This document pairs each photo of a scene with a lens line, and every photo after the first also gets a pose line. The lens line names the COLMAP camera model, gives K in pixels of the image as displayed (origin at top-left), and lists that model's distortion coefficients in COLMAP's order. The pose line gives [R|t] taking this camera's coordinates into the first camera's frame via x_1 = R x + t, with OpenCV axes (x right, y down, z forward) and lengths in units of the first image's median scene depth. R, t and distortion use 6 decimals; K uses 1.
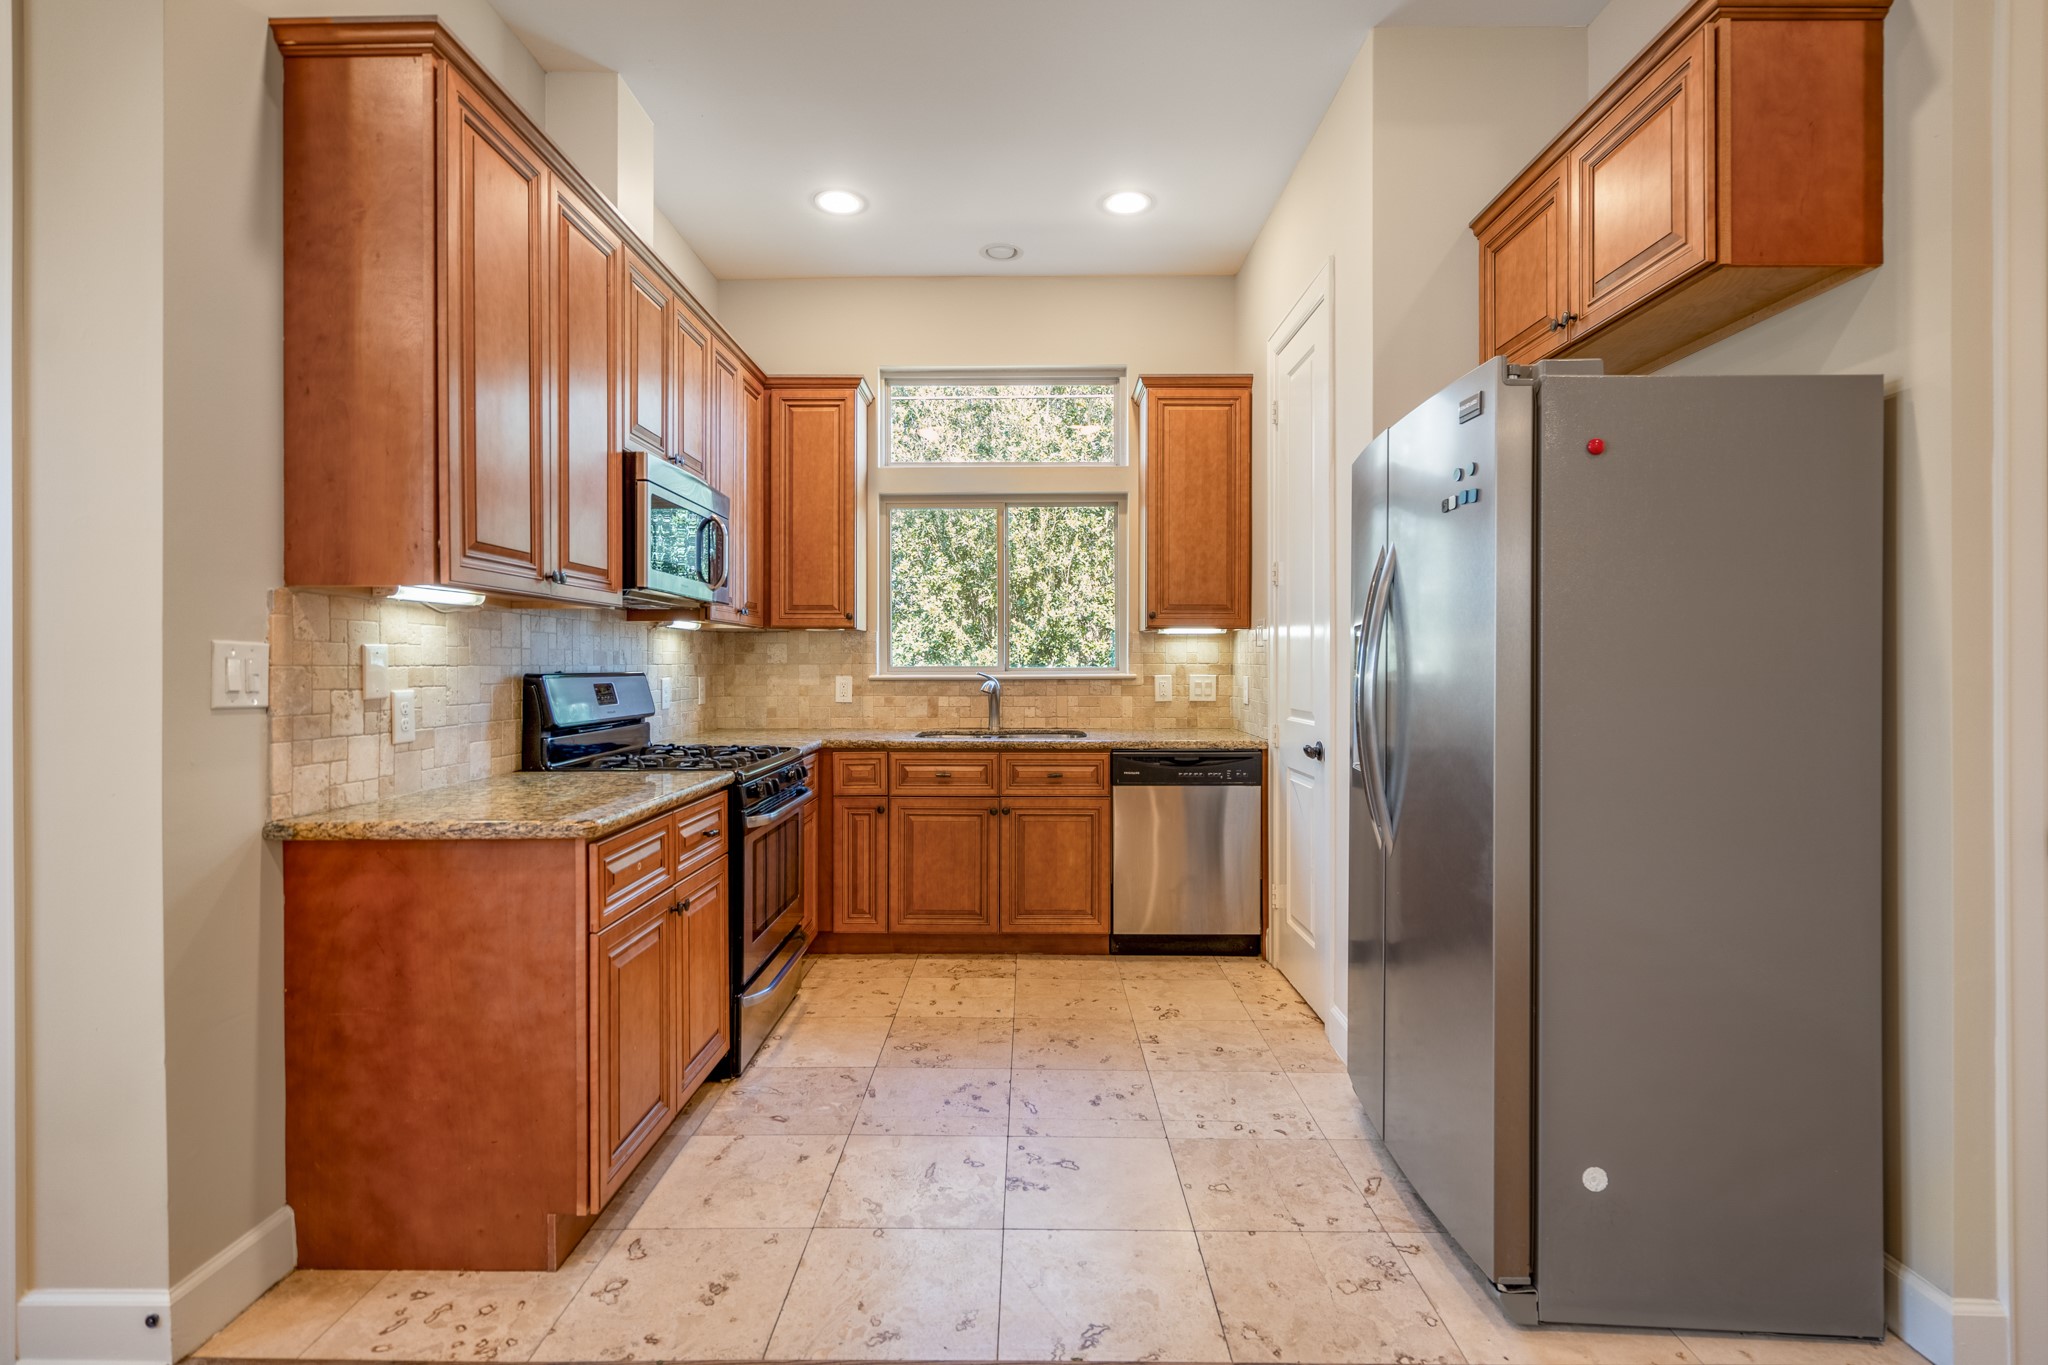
lens RADIAL K [[971.6, 0, 1044.9], [0, 971.6, 674.5], [0, 0, 1]] dist [-0.055267, 0.018682]
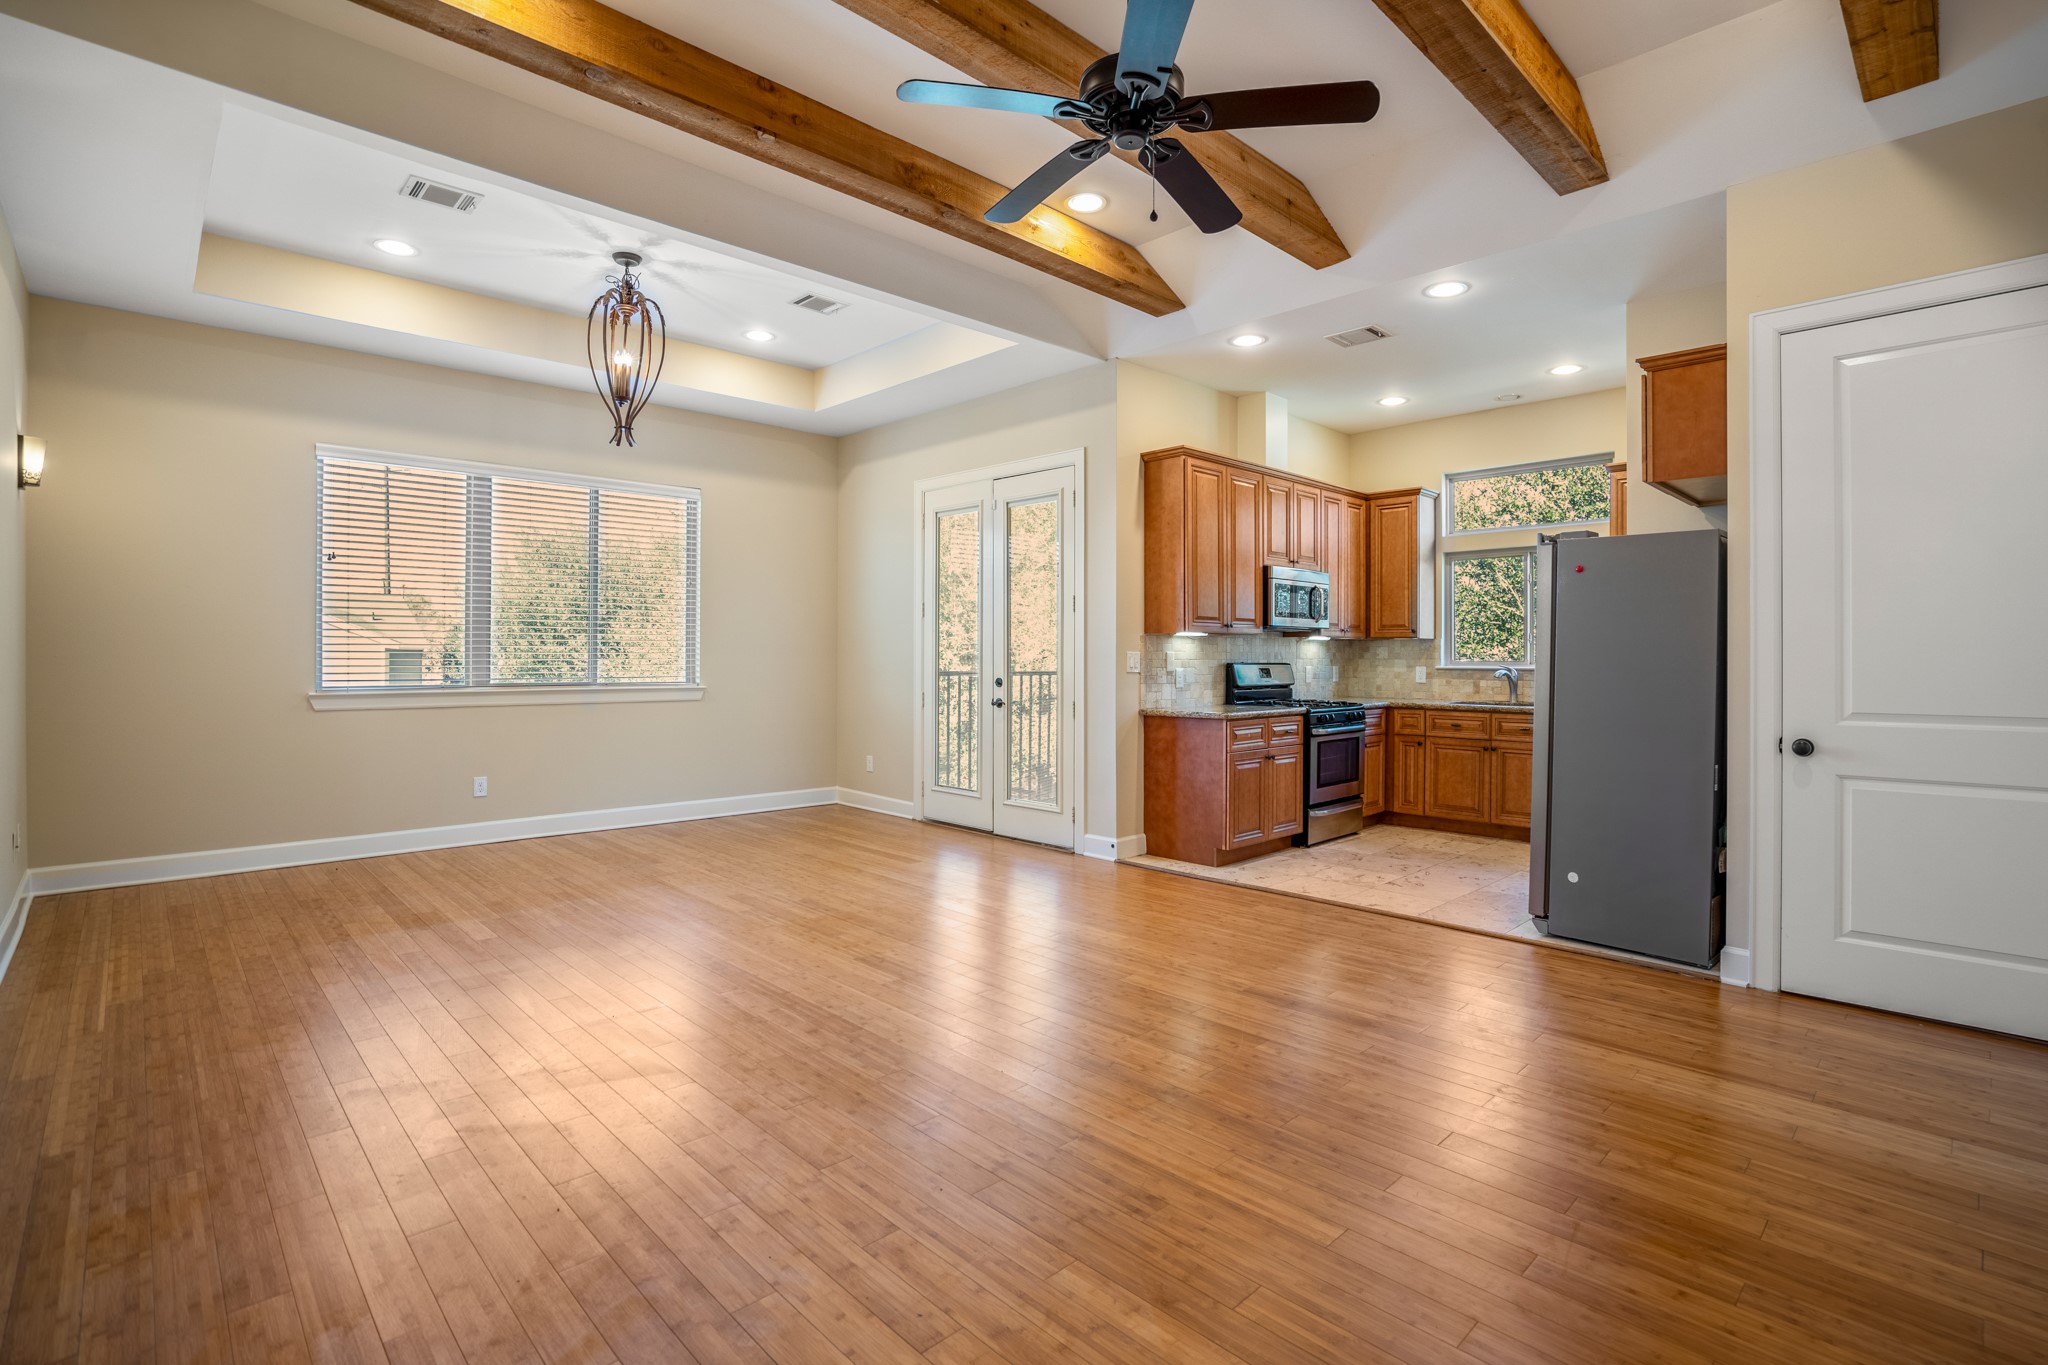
lens RADIAL K [[971.6, 0, 999.5], [0, 971.6, 668.9], [0, 0, 1]] dist [-0.055267, 0.018682]
pose [[0.674126, 0.012448, -0.738511, 0.598179], [-0.010906, 0.999917, 0.006900, 0.002379], [0.738536, 0.003402, 0.674206, -0.729857]]
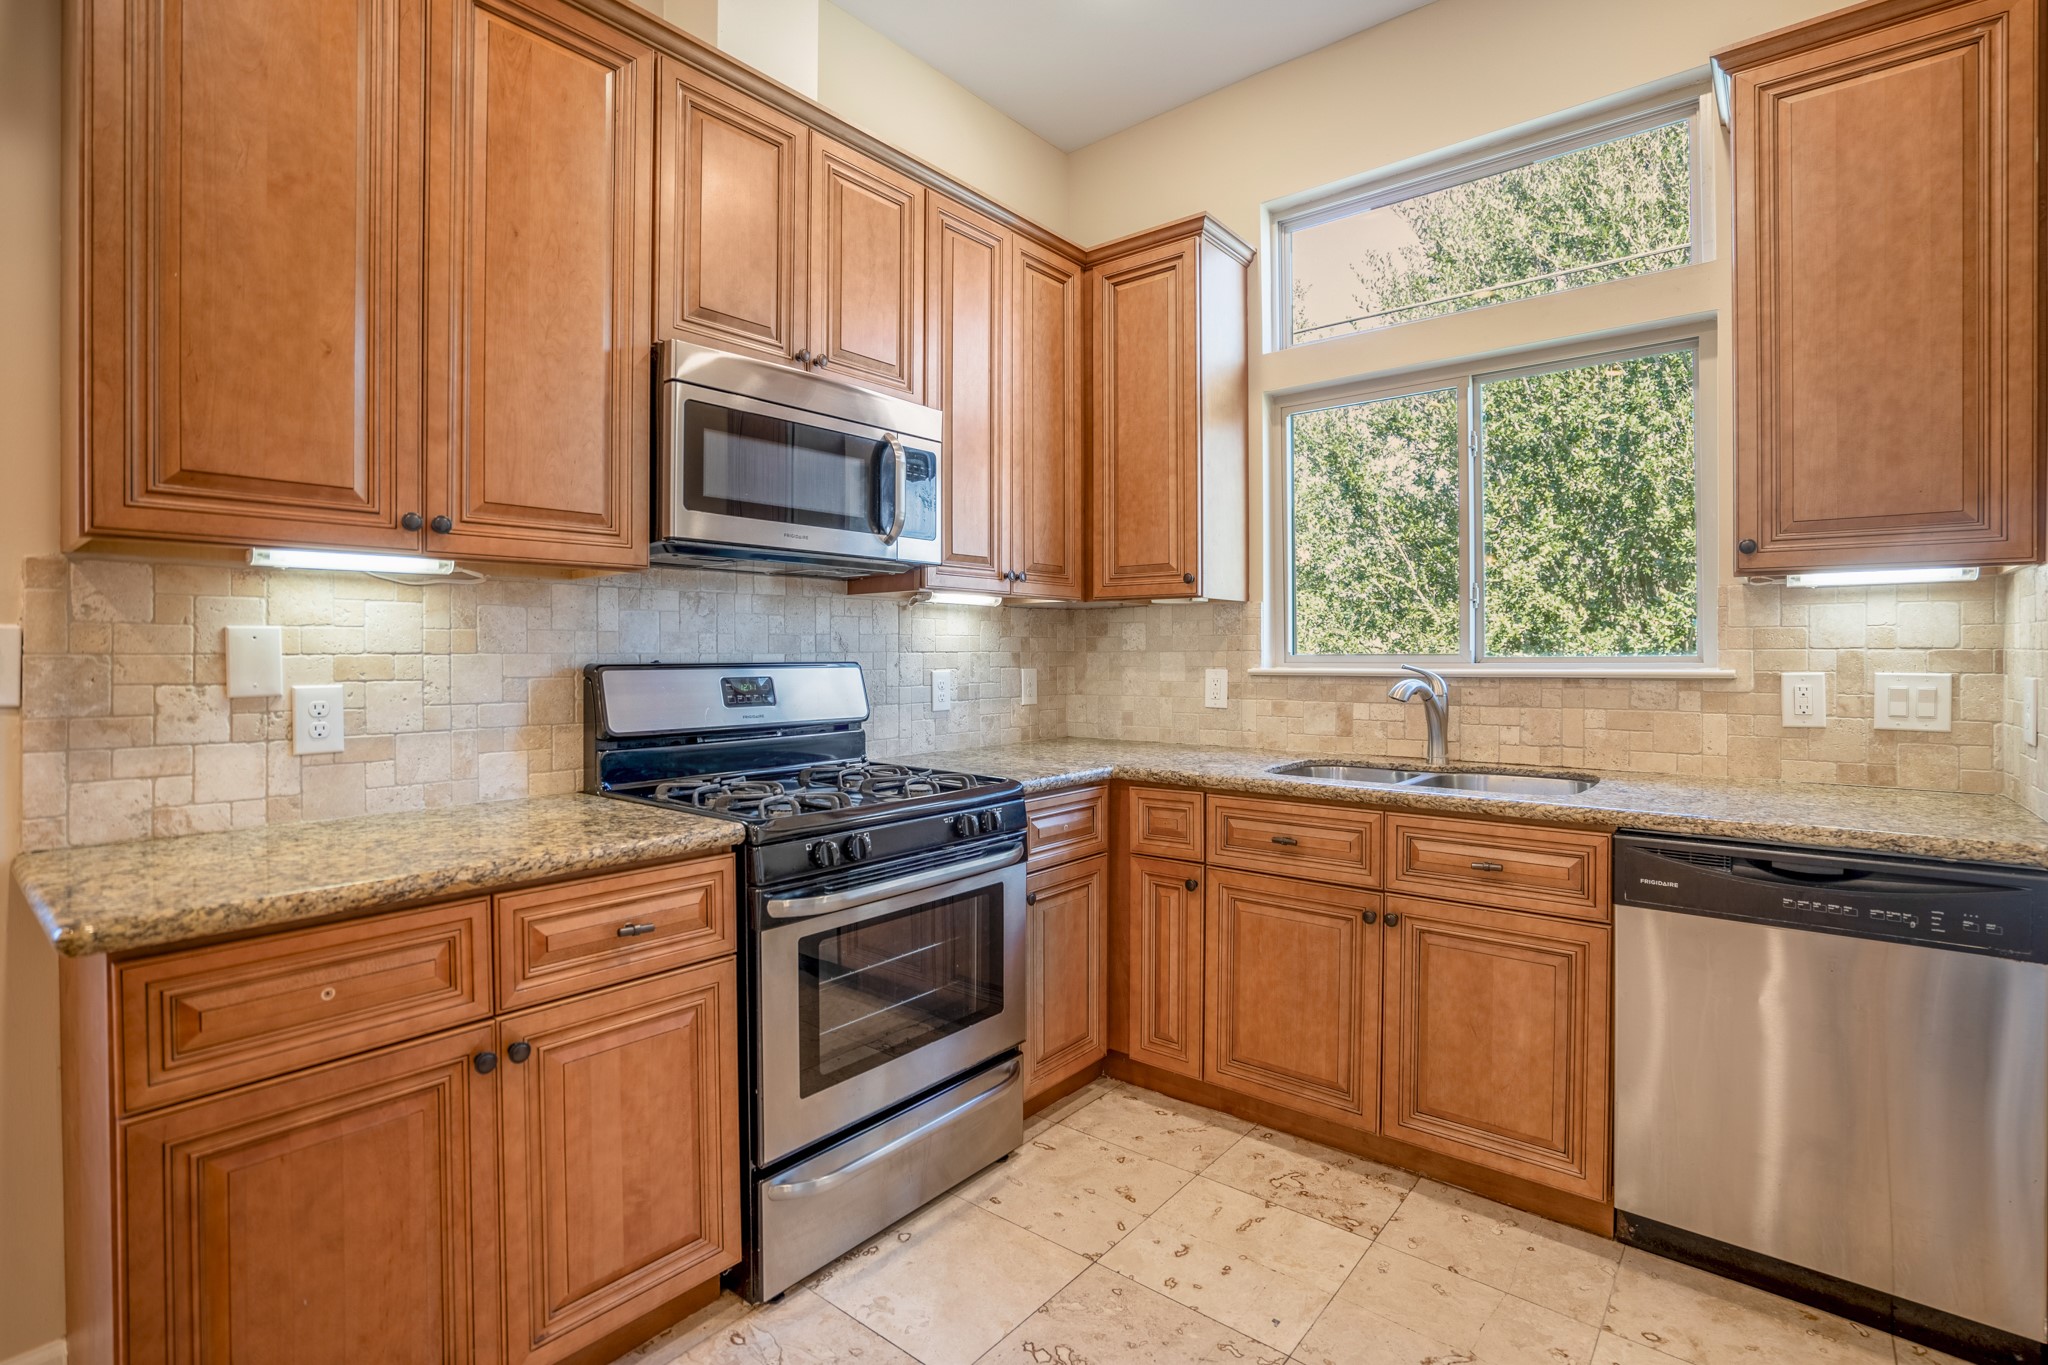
lens RADIAL K [[971.6, 0, 1024.1], [0, 971.6, 662.9], [0, 0, 1]] dist [-0.055267, 0.018682]
pose [[0.762657, 0.004579, -0.646787, 0.150904], [-0.005087, 0.999986, 0.001081, -0.003145], [0.646784, 0.002466, 0.762670, 0.452975]]
